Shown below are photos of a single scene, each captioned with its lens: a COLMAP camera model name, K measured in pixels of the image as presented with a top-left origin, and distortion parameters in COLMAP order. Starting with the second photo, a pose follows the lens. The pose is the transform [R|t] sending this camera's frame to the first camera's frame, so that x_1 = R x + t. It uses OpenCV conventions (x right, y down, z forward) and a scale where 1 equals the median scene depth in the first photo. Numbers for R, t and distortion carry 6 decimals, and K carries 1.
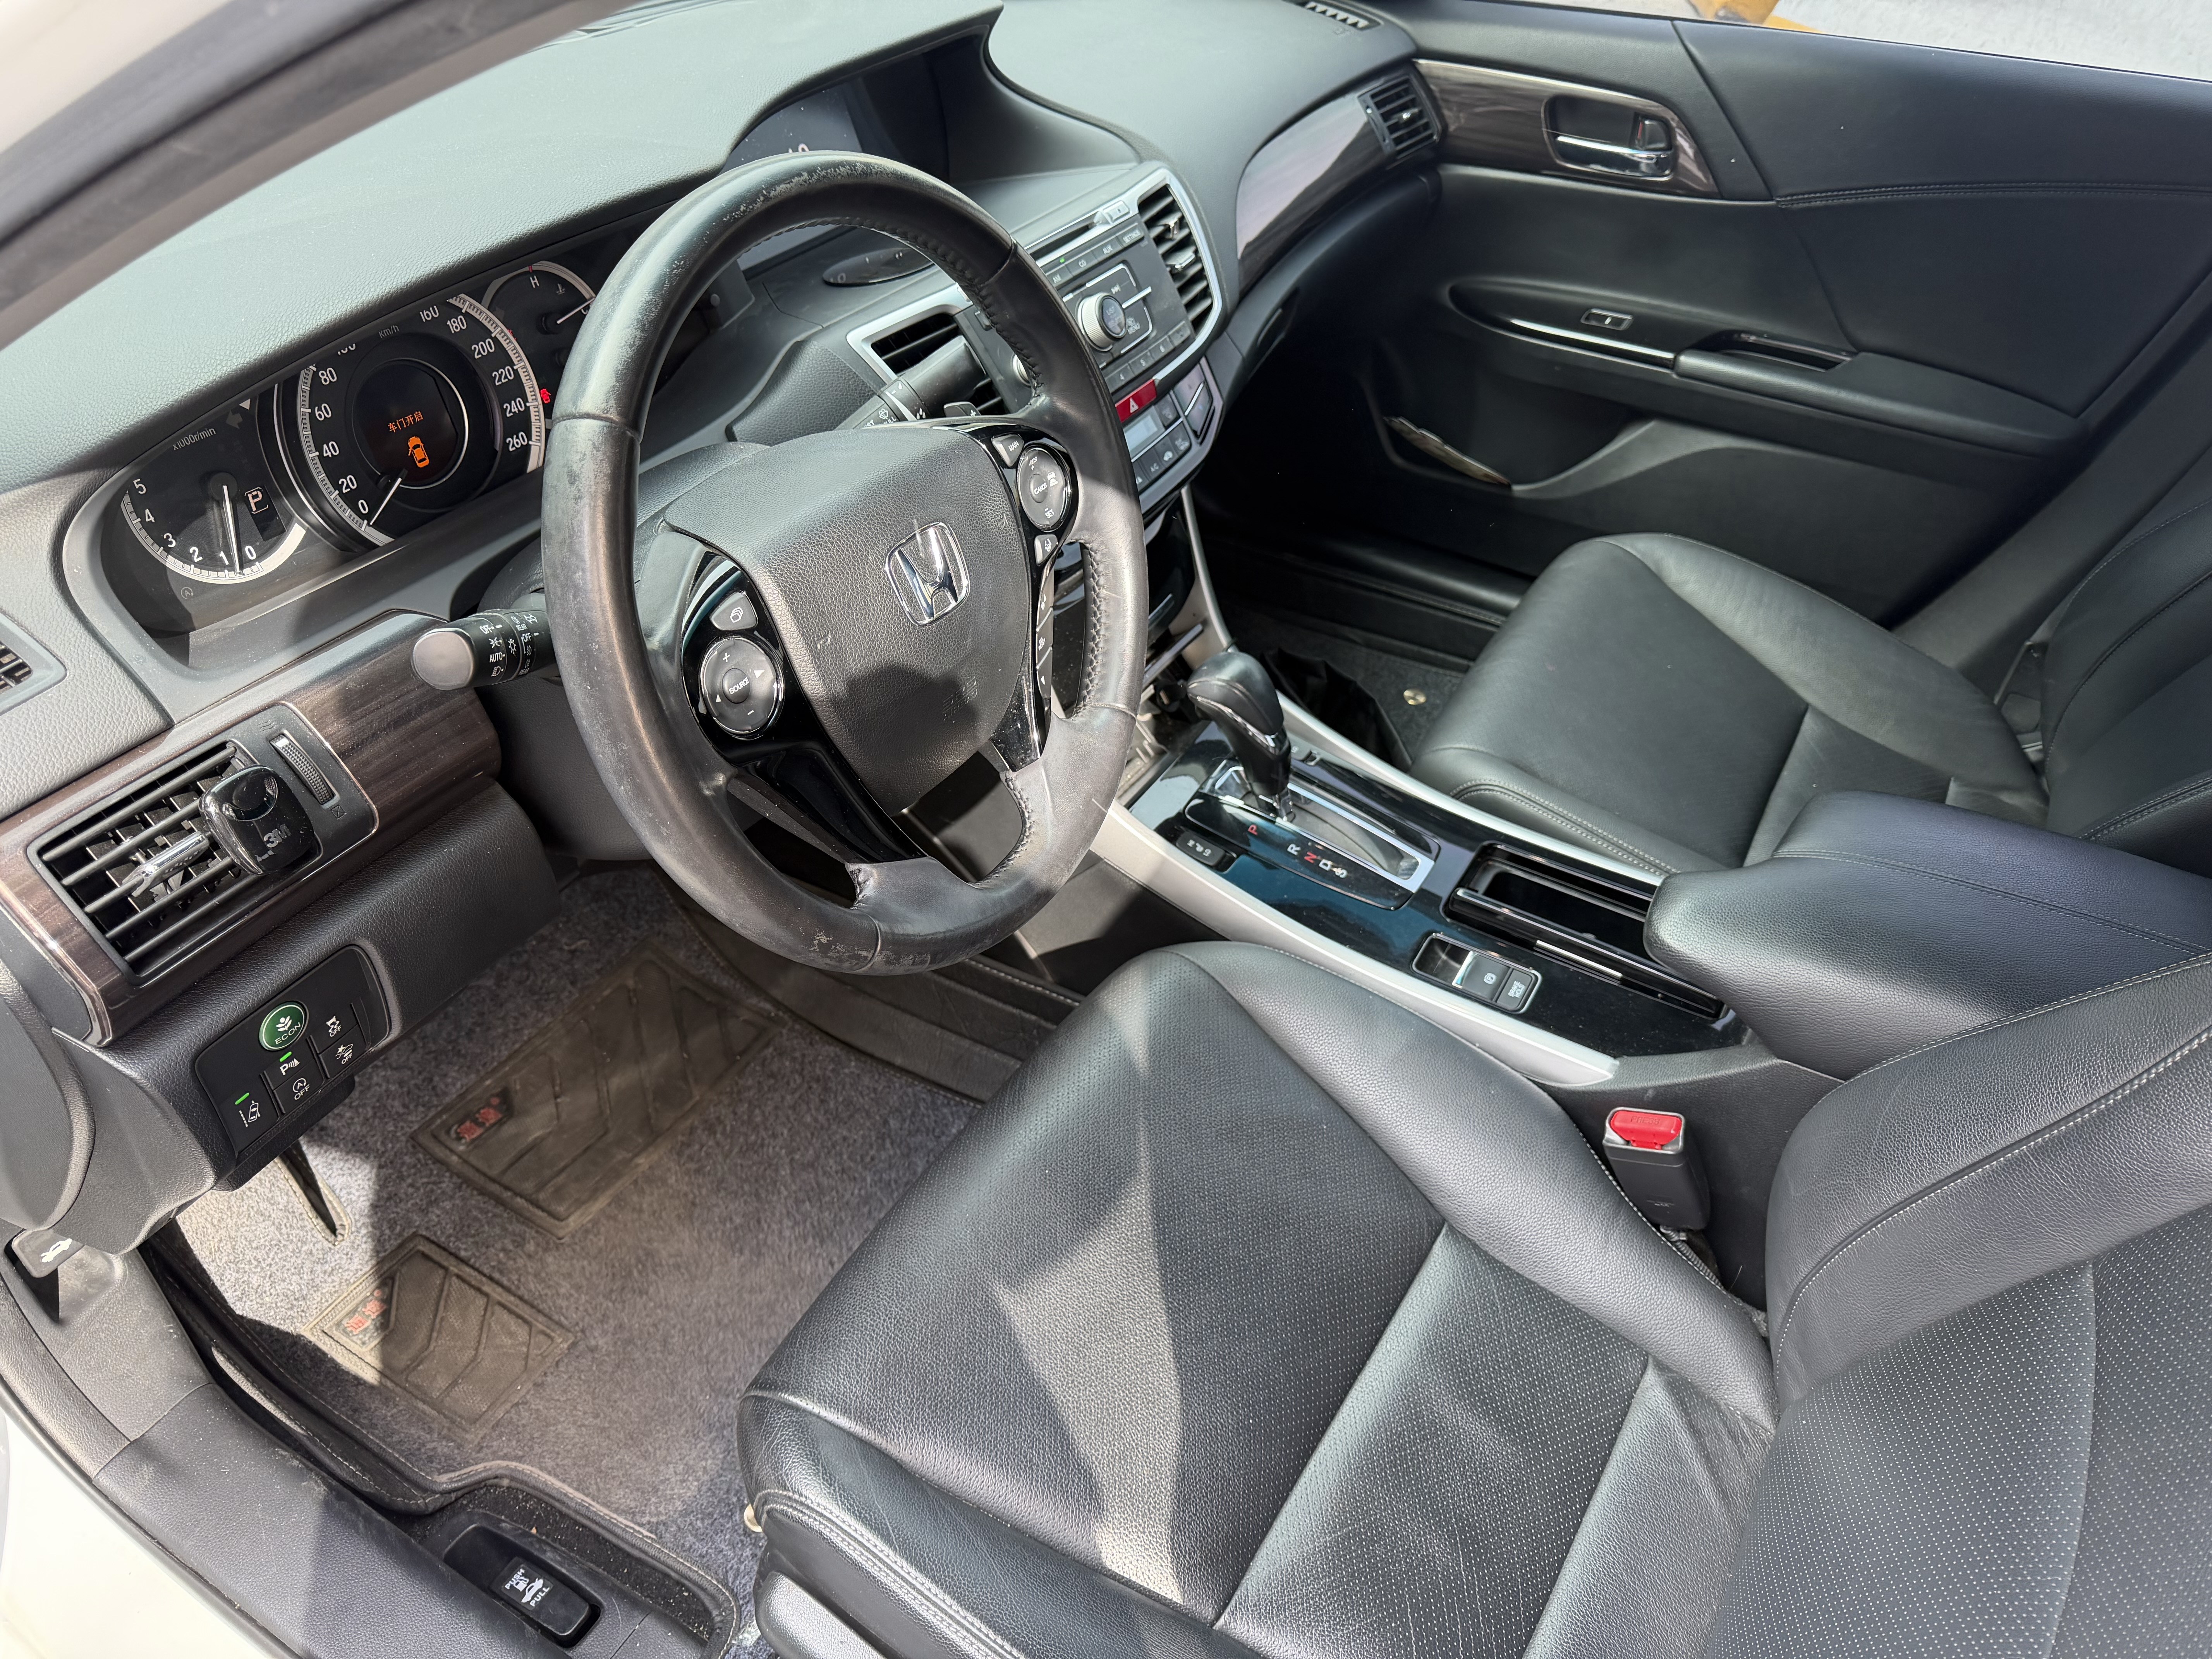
lens RADIAL K [[1538.4, 0, 1096.5], [0, 1538.4, 837.7], [0, 0, 1]] dist [0.051747, -0.078189]
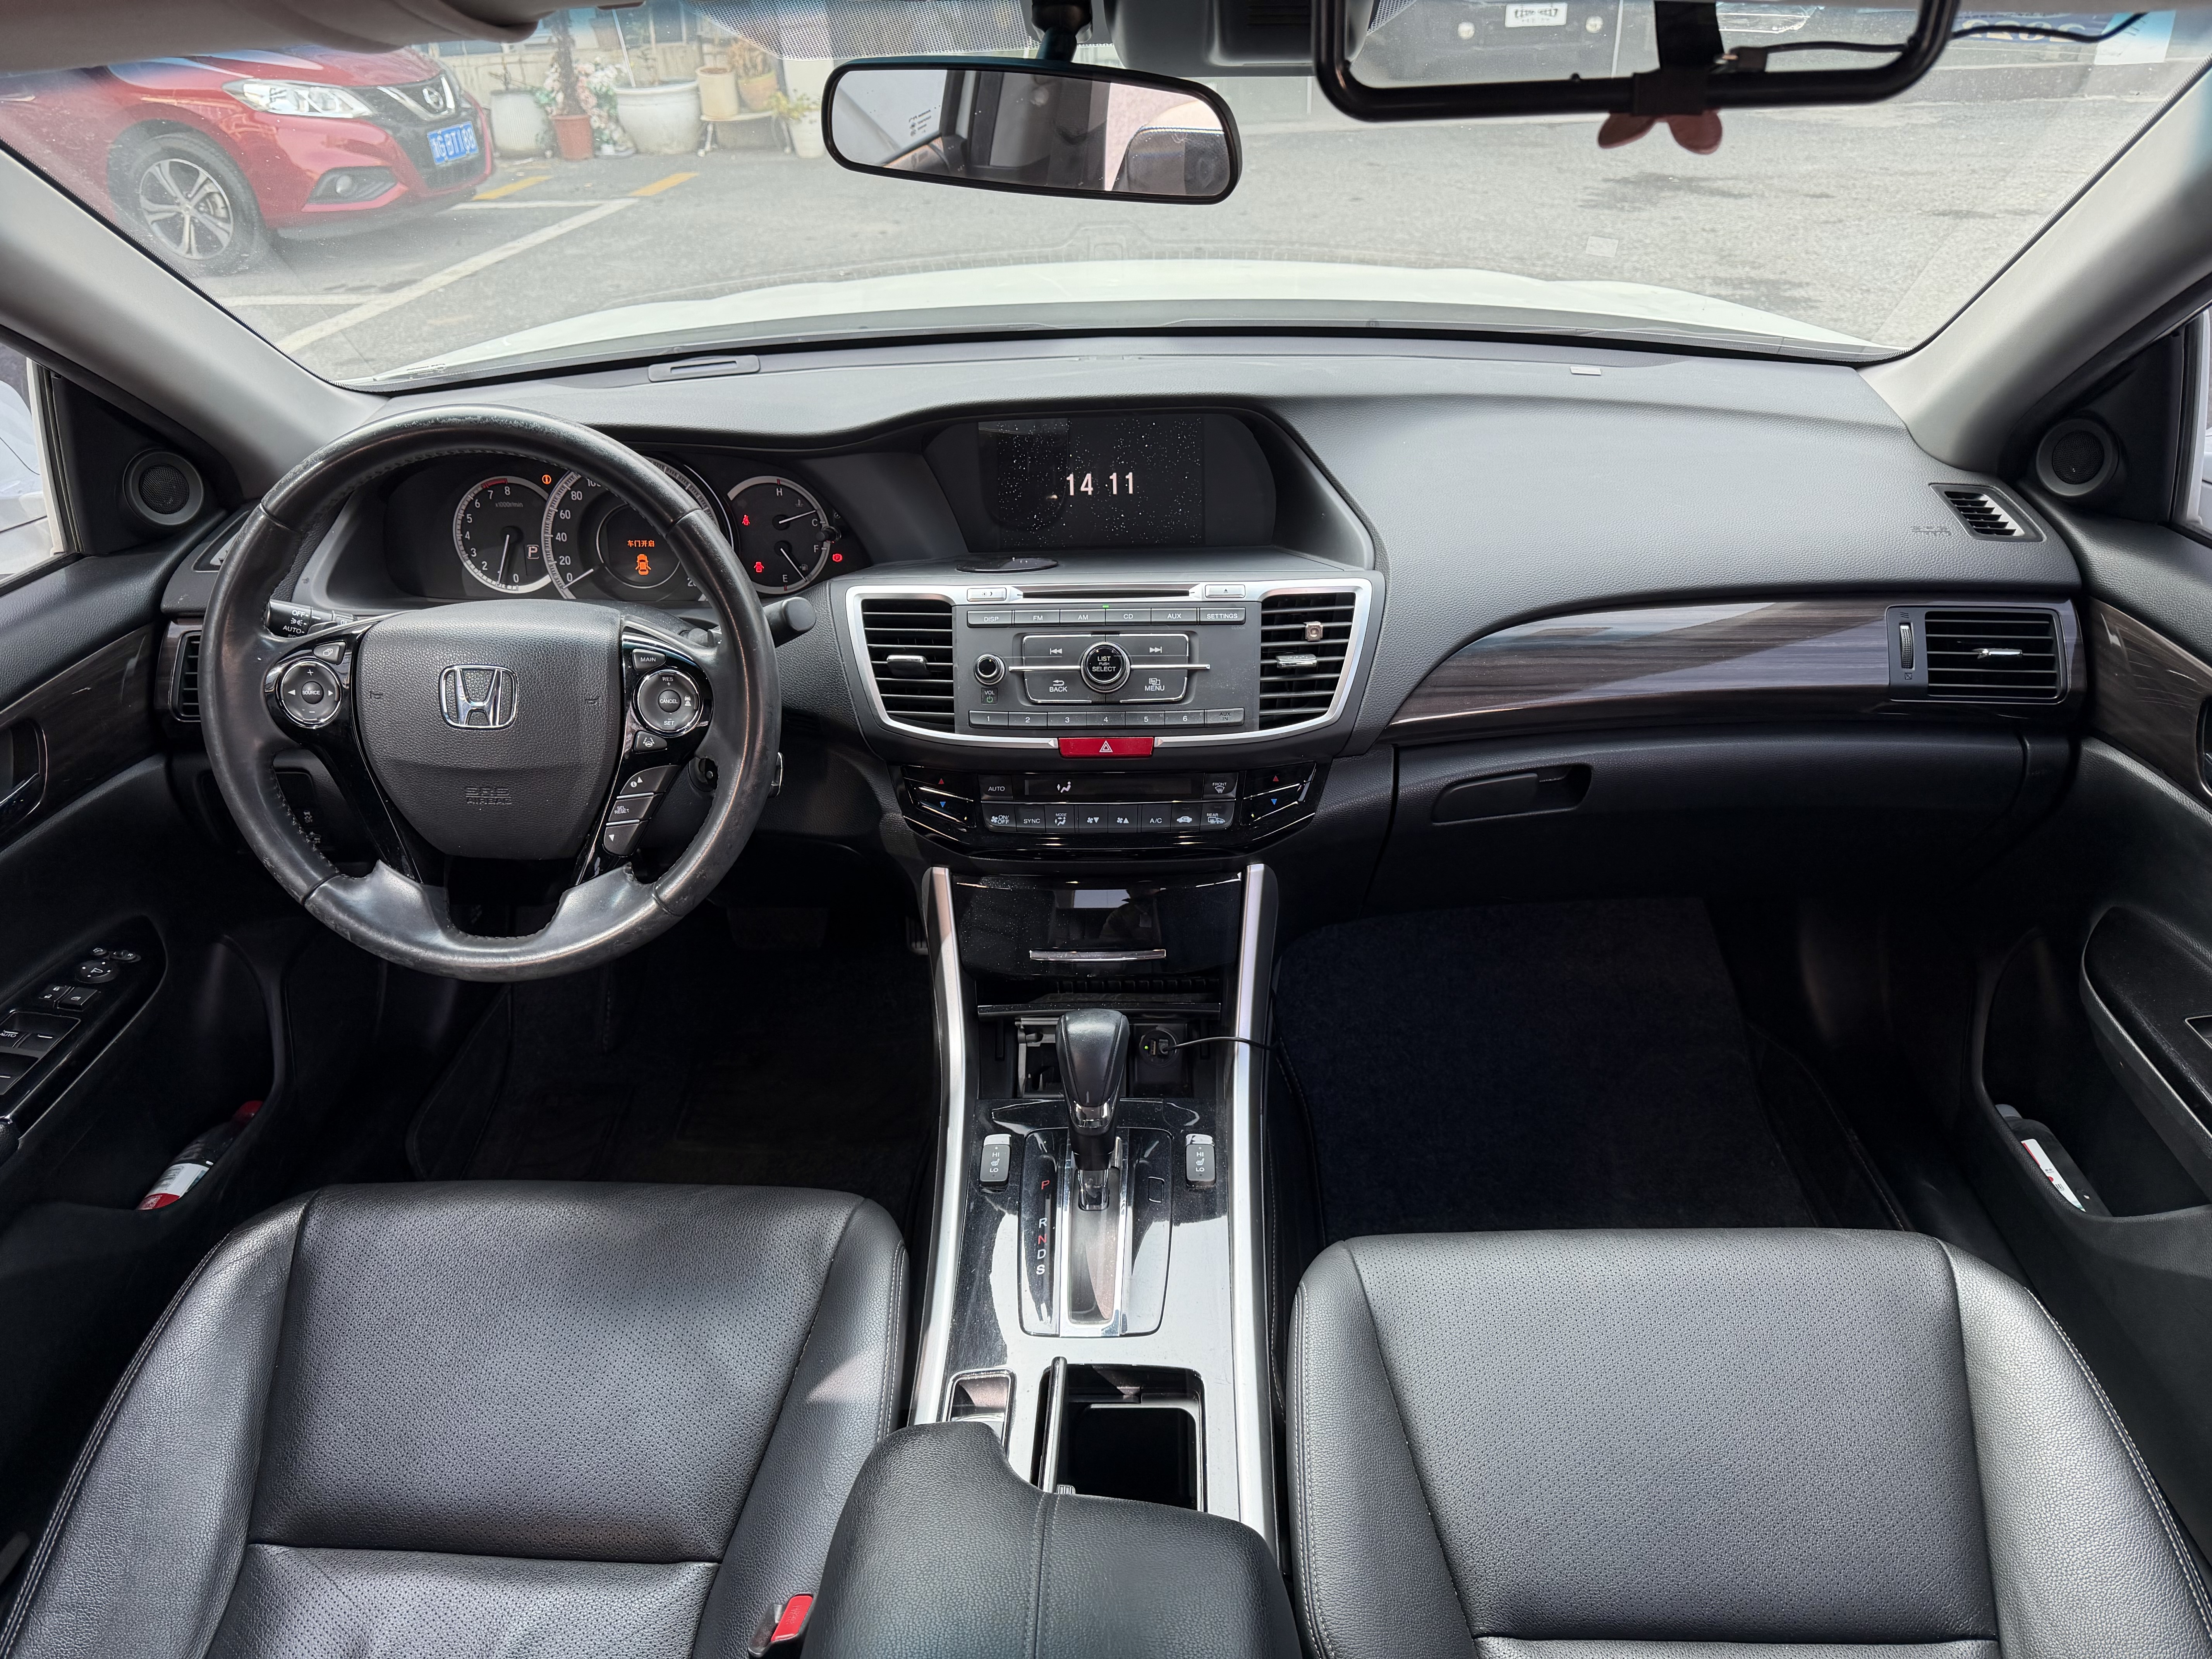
lens RADIAL K [[1538.4, 0, 1183.0], [0, 1538.4, 839.5], [0, 0, 1]] dist [0.051747, -0.078189]
pose [[0.501728, 0.387324, -0.773466, 0.959341], [-0.535959, 0.841038, 0.073499, -0.364803], [0.678982, 0.377670, 0.629562, 0.445125]]
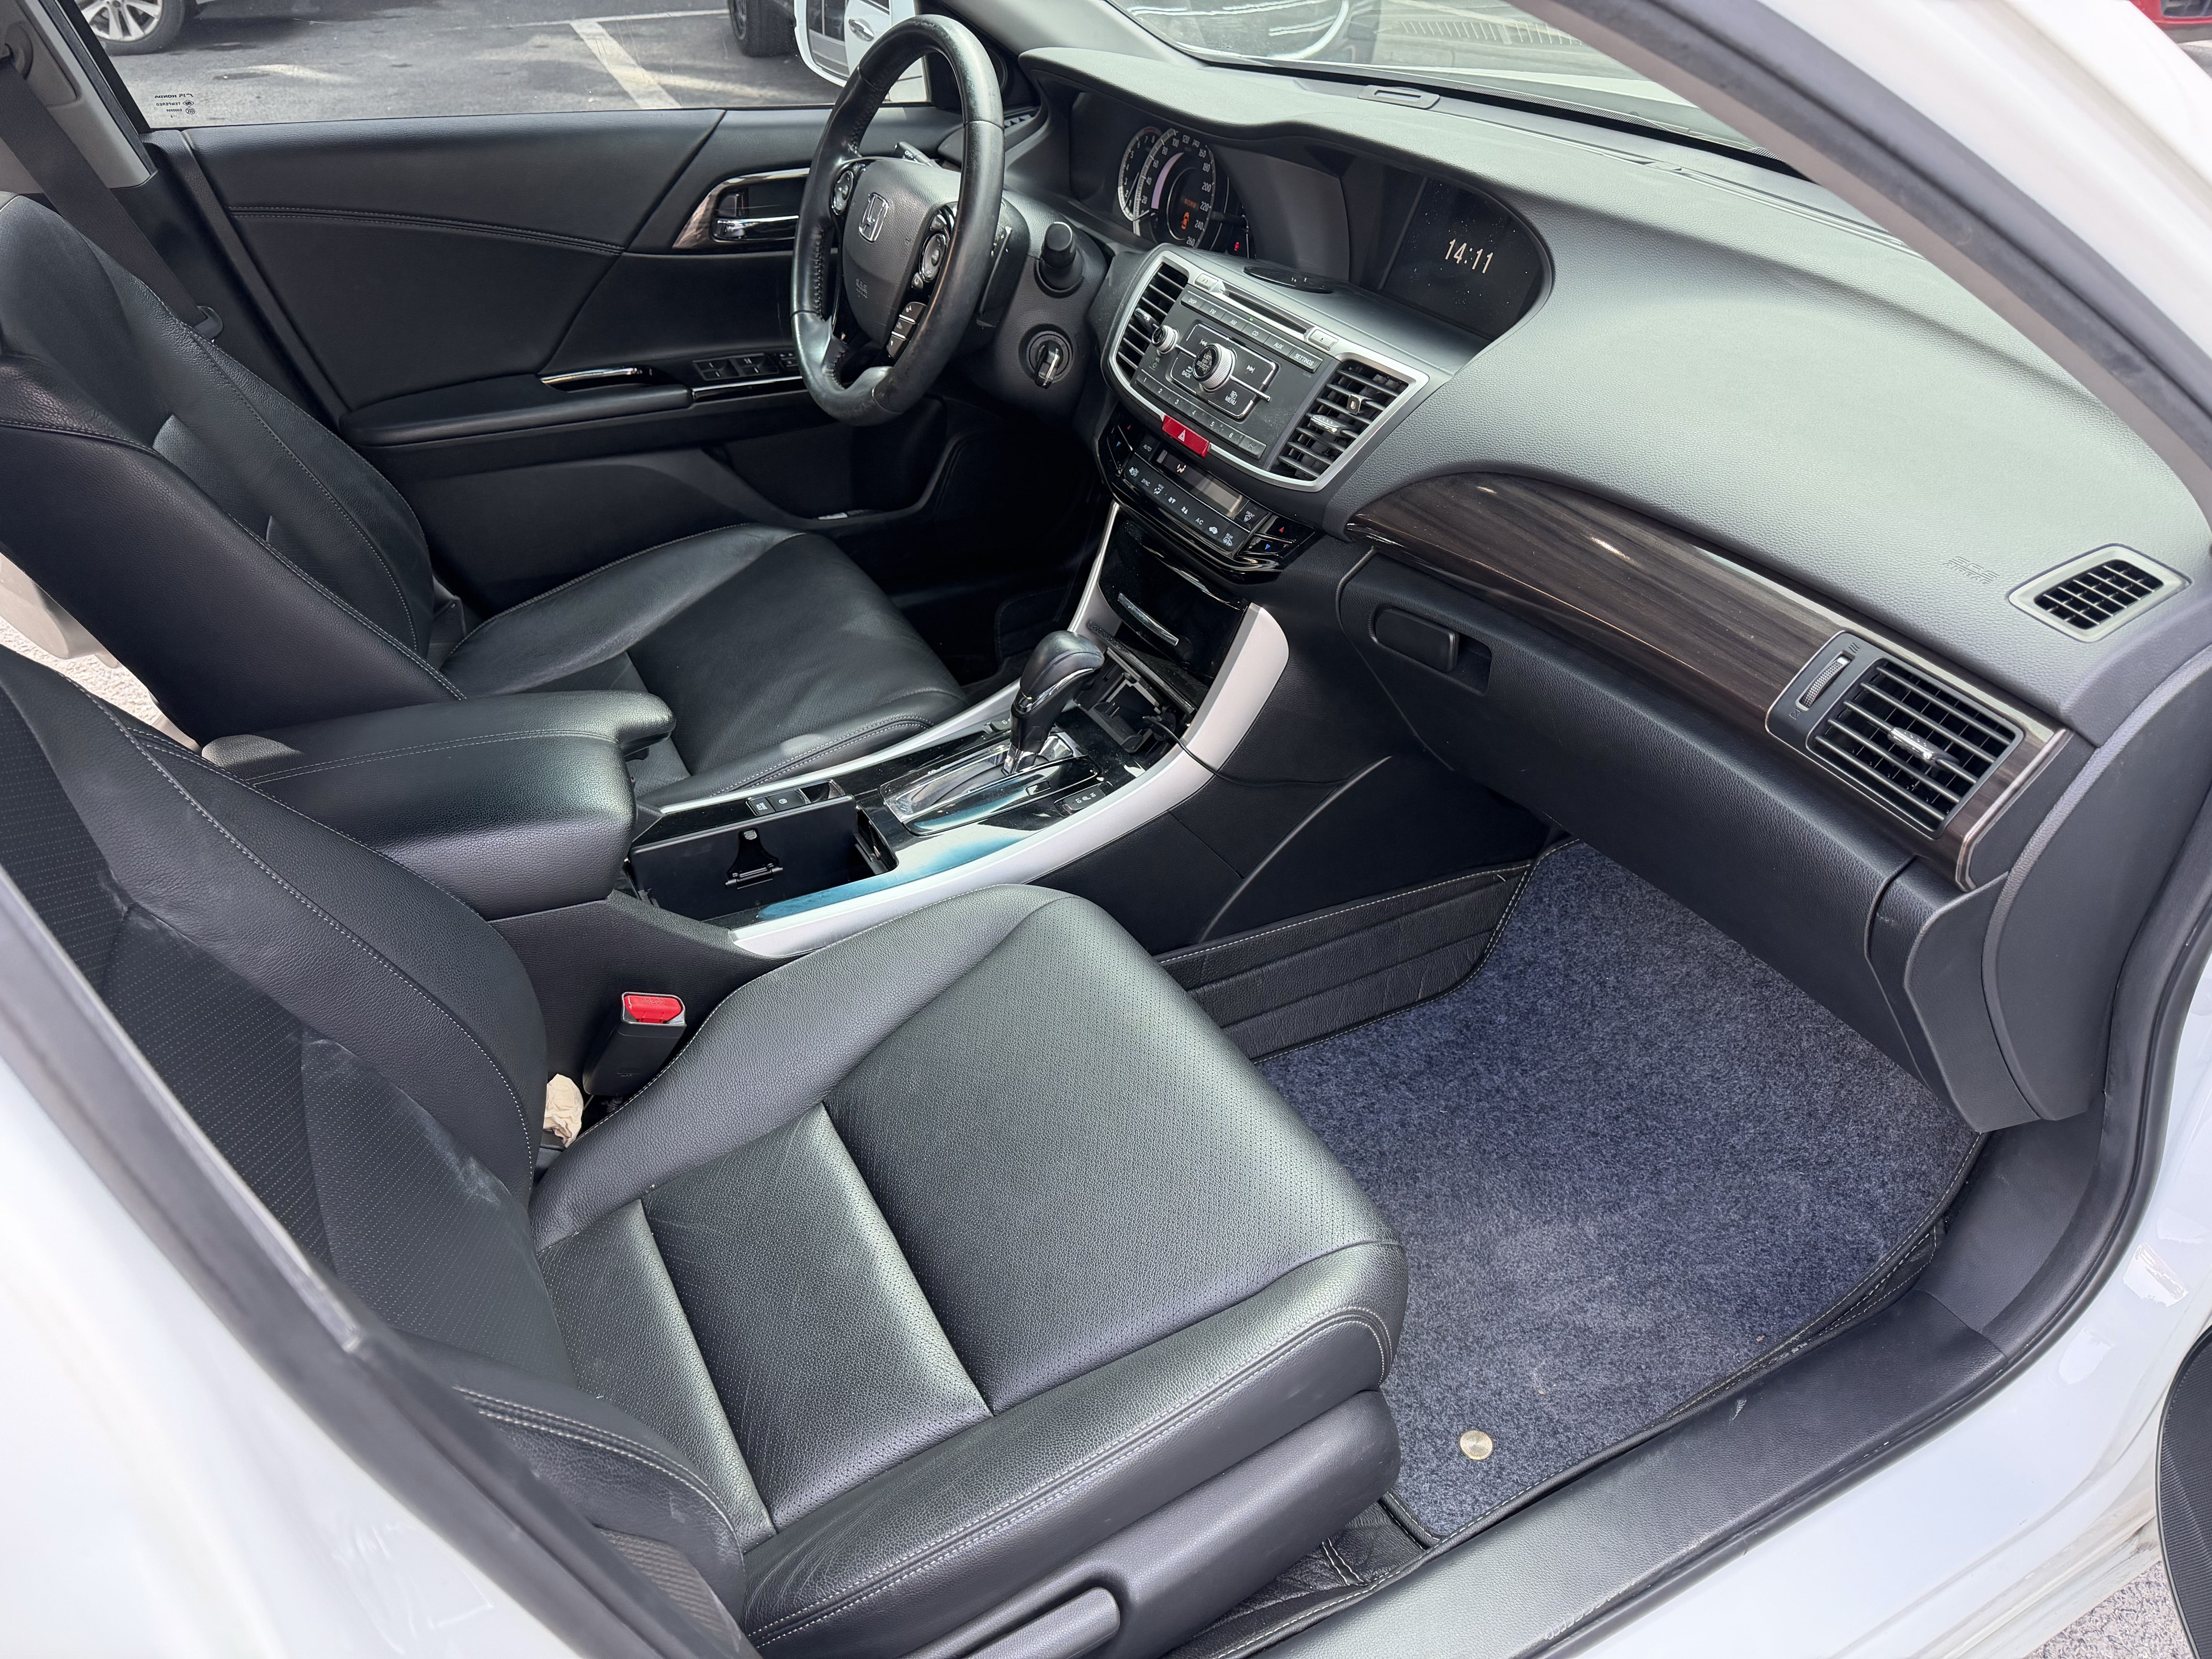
lens RADIAL K [[1538.4, 0, 1112.5], [0, 1538.4, 837.0], [0, 0, 1]] dist [0.051747, -0.078189]
pose [[-0.497128, 0.455865, -0.738276, 1.167867], [-0.598691, 0.435655, 0.672141, -0.997948], [0.628039, 0.776139, 0.056346, 1.249225]]
